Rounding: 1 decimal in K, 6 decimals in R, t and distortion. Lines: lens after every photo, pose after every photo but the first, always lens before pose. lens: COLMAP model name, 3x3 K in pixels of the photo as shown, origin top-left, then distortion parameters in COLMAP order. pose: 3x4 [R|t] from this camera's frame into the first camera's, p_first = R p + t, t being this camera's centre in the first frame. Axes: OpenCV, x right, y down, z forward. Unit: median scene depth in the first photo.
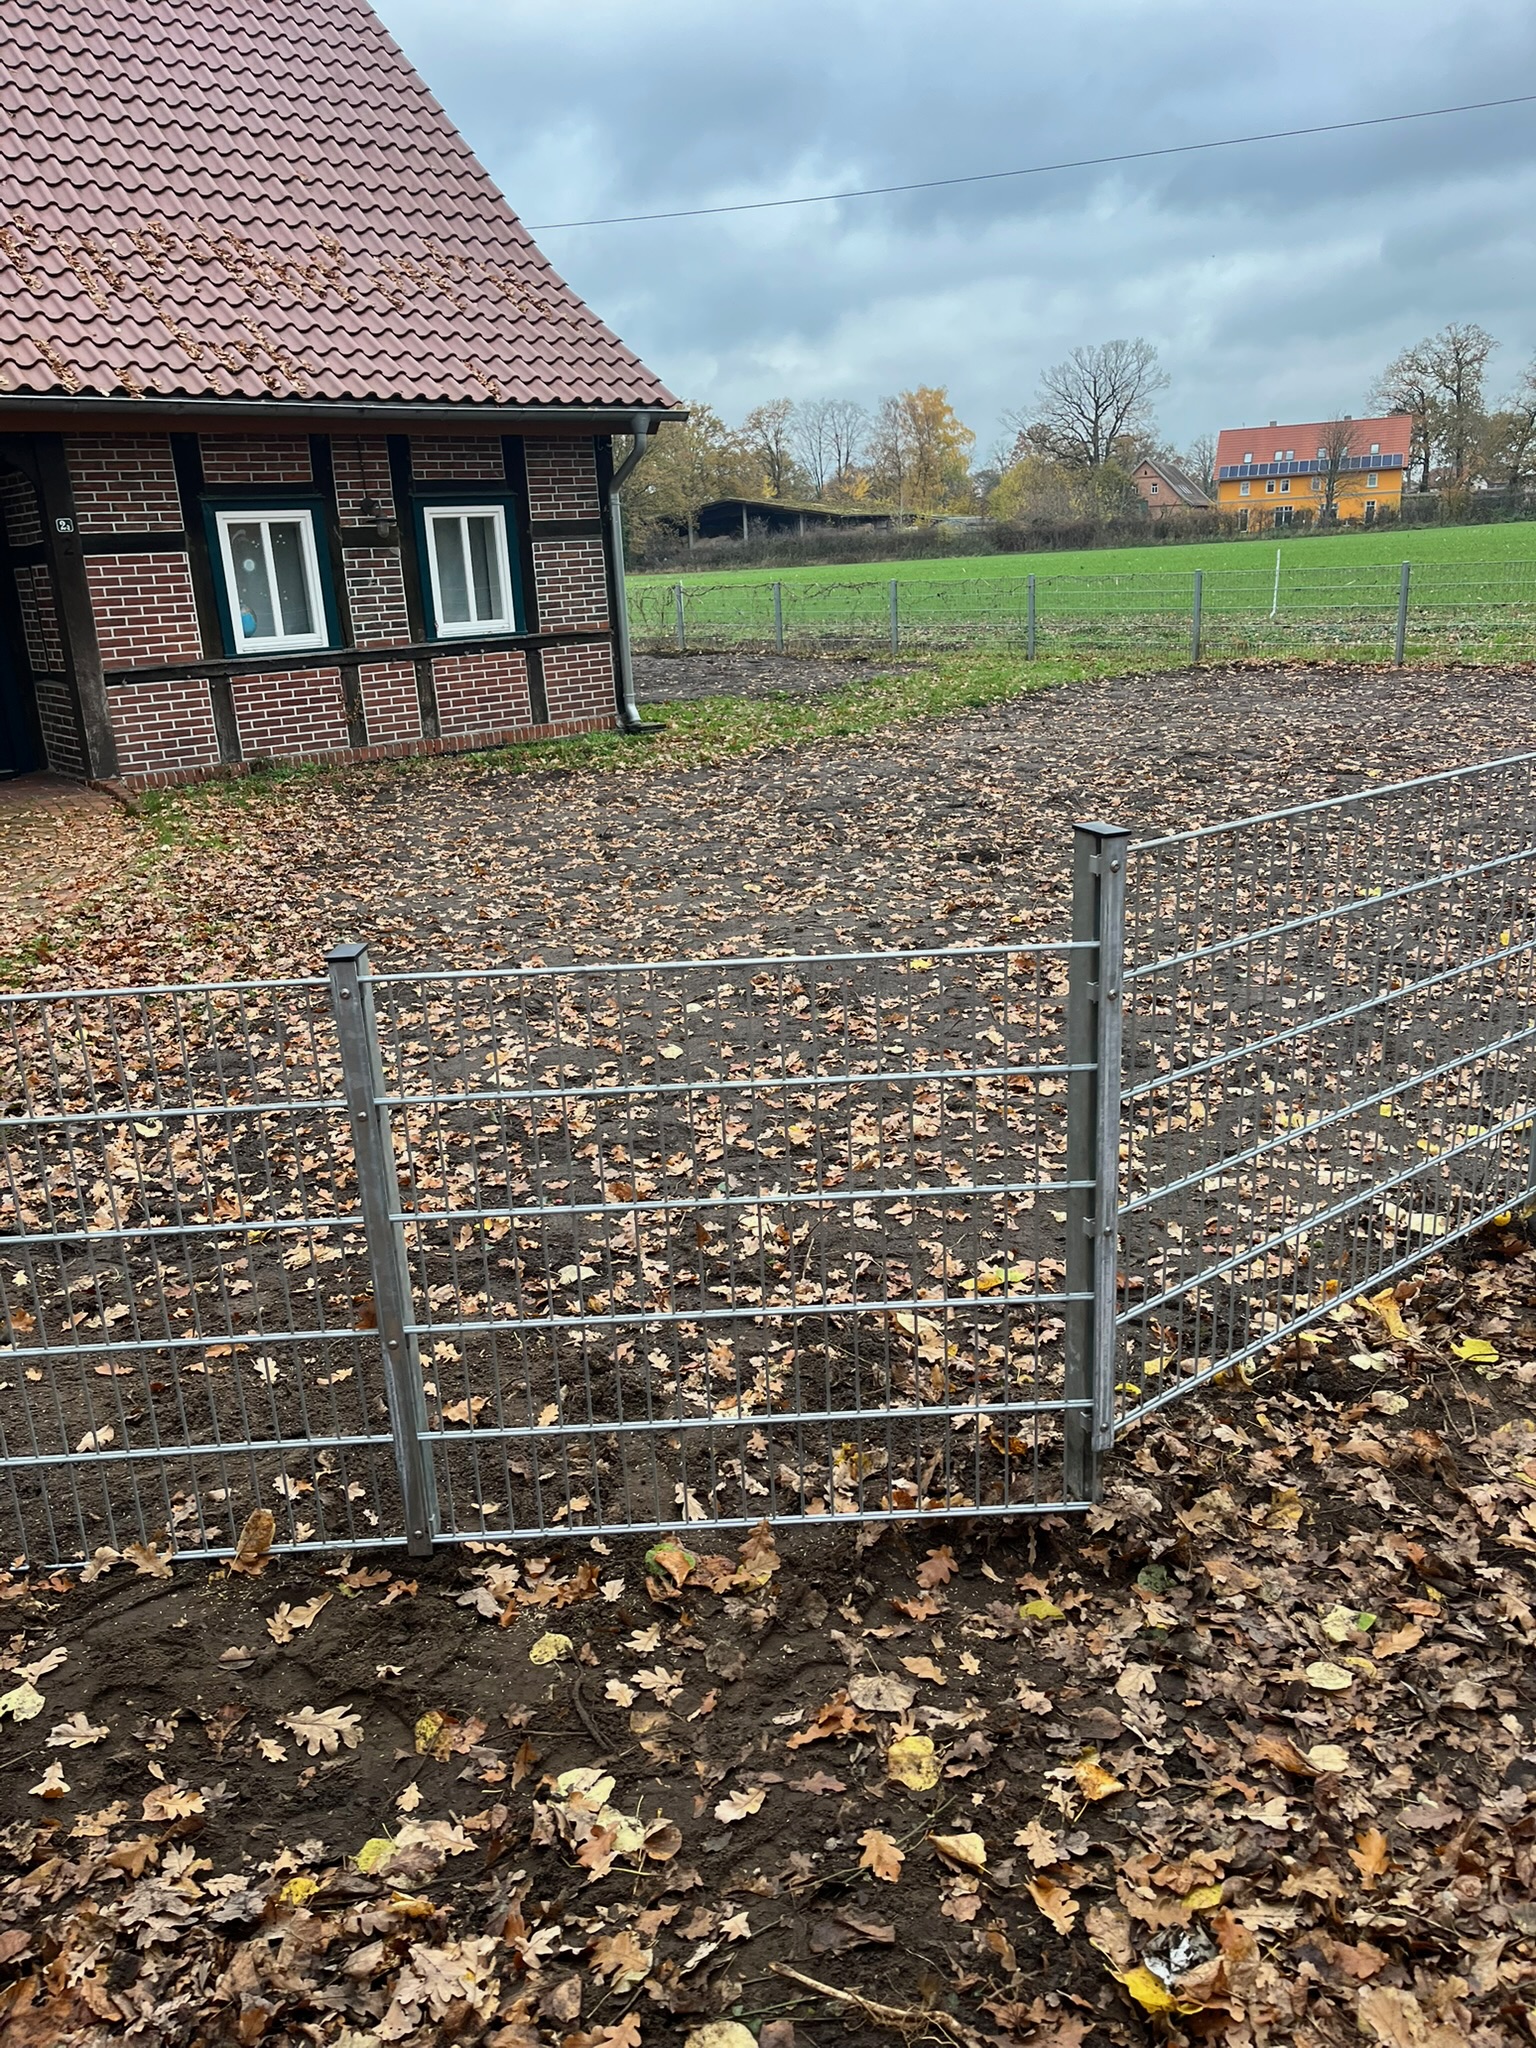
lens RADIAL K [[1544.0, 0, 768.0], [0, 1544.0, 1024.0], [0, 0, 1]] dist [0.051078, -0.043697]
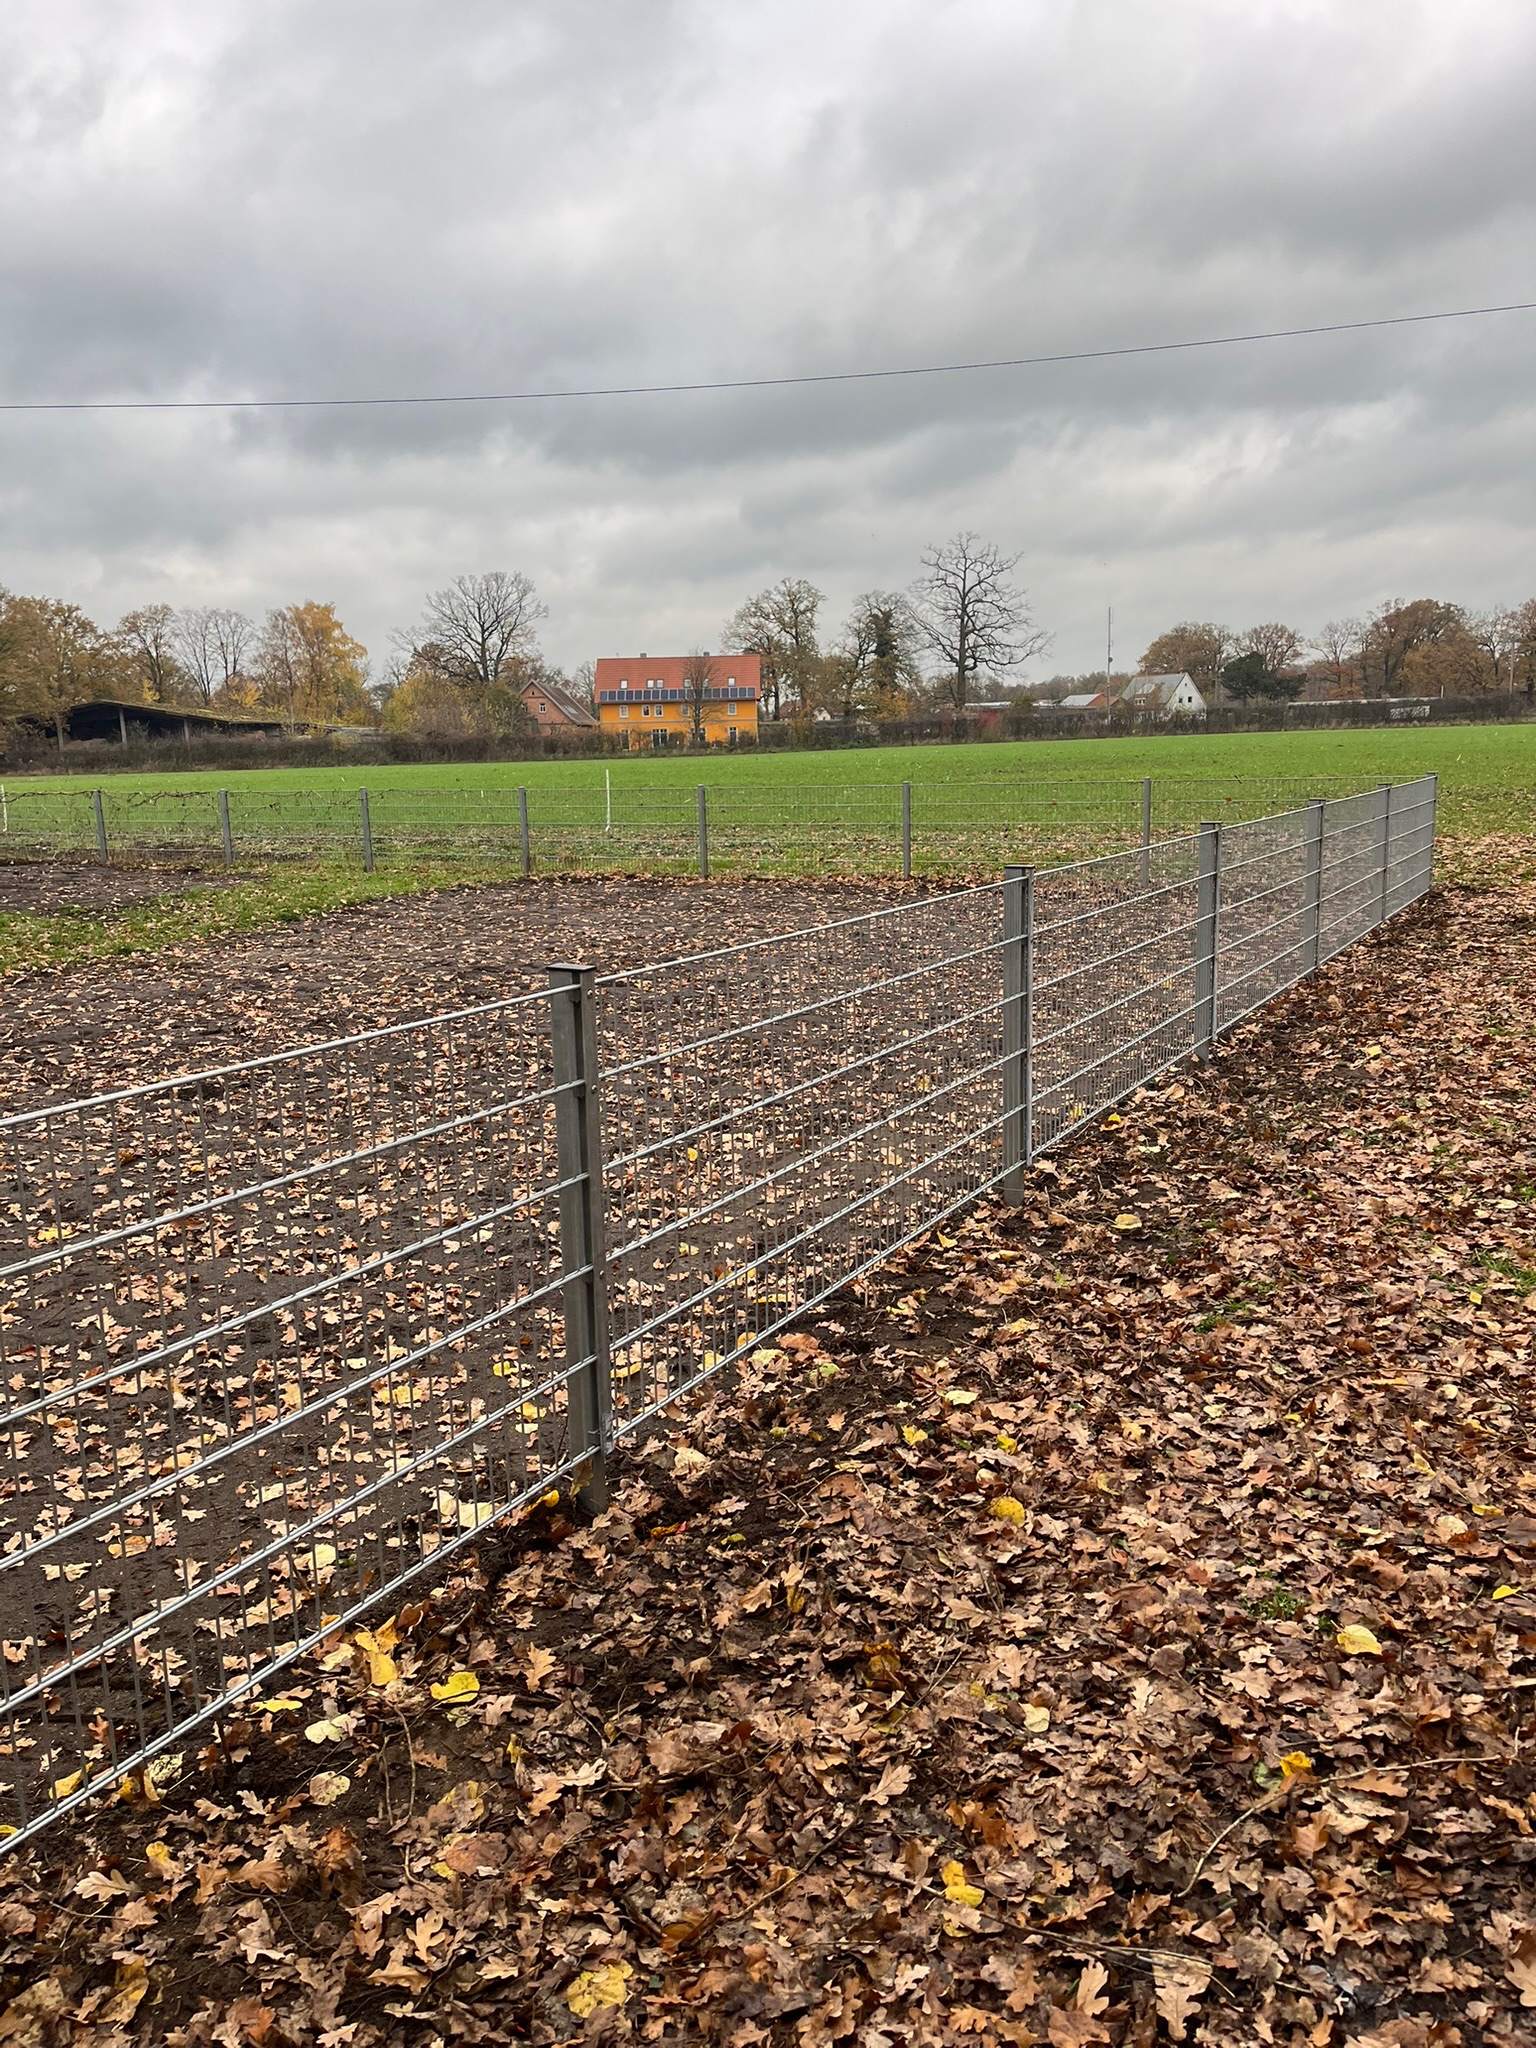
lens RADIAL K [[1518.6, 0, 769.9], [0, 1518.6, 1048.6], [0, 0, 1]] dist [0.070482, -0.093132]
pose [[0.933226, -0.048404, 0.356014, 0.171552], [0.087239, 0.991758, -0.093842, -0.026292], [-0.348537, 0.118634, 0.929757, 0.049656]]
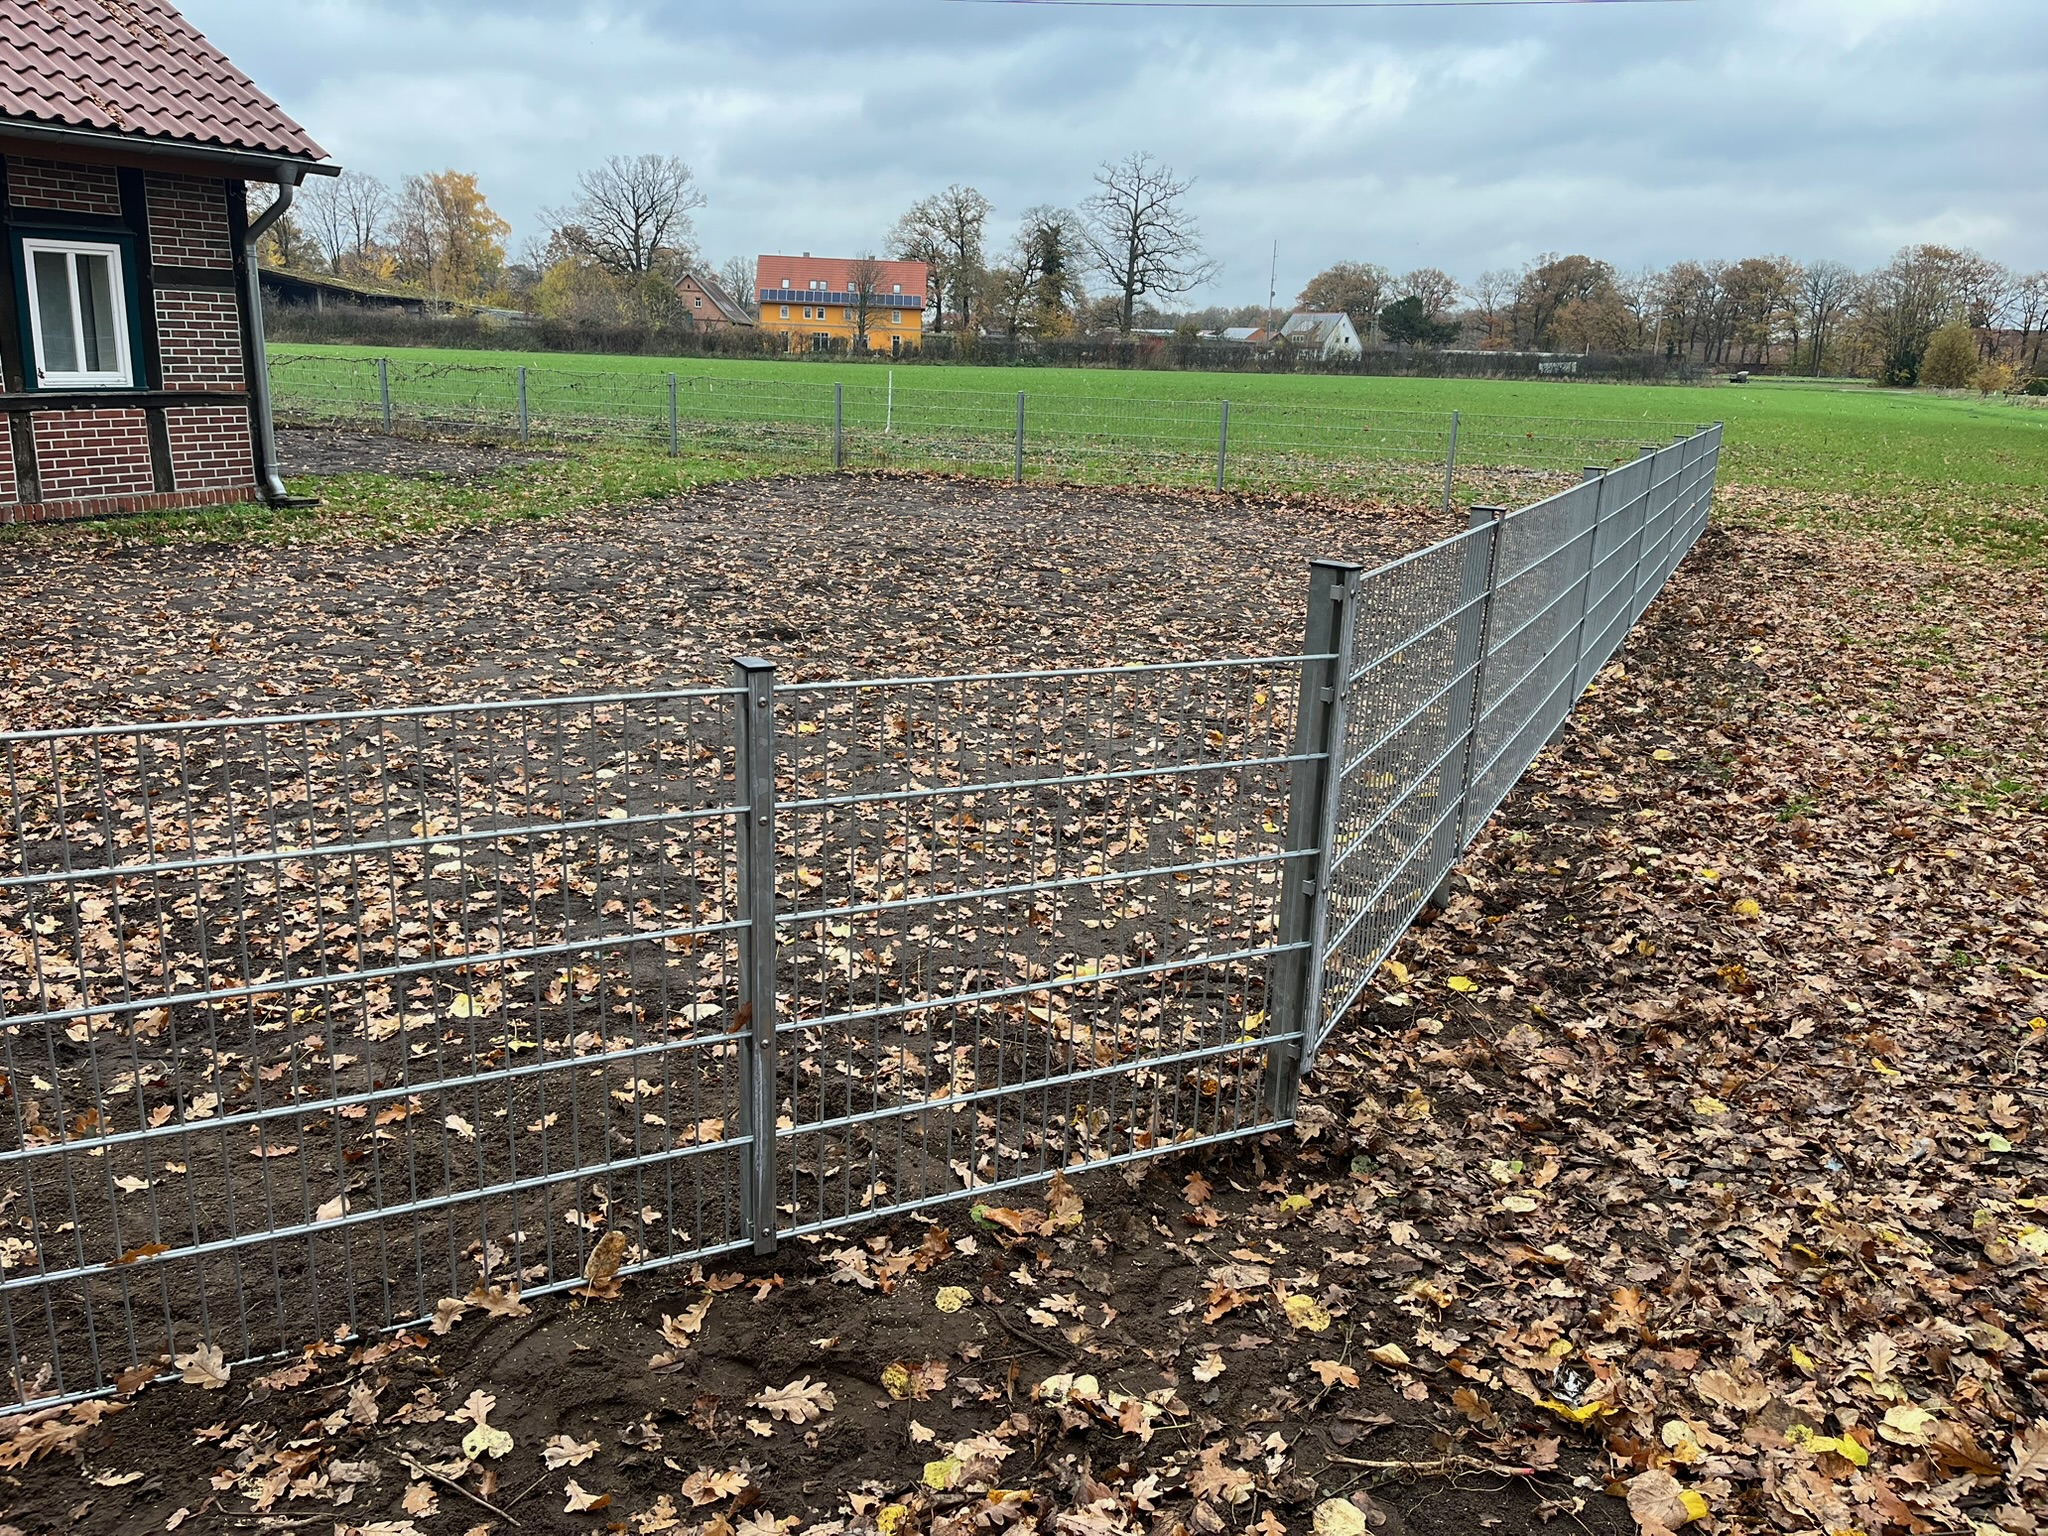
lens RADIAL K [[1544.0, 0, 1024.0], [0, 1544.0, 768.0], [0, 0, 1]] dist [0.051078, -0.043697]
pose [[0.899471, -0.030611, 0.435906, -0.227498], [0.047705, 0.998460, -0.028323, 0.025200], [-0.434368, 0.046271, 0.899546, -0.009052]]
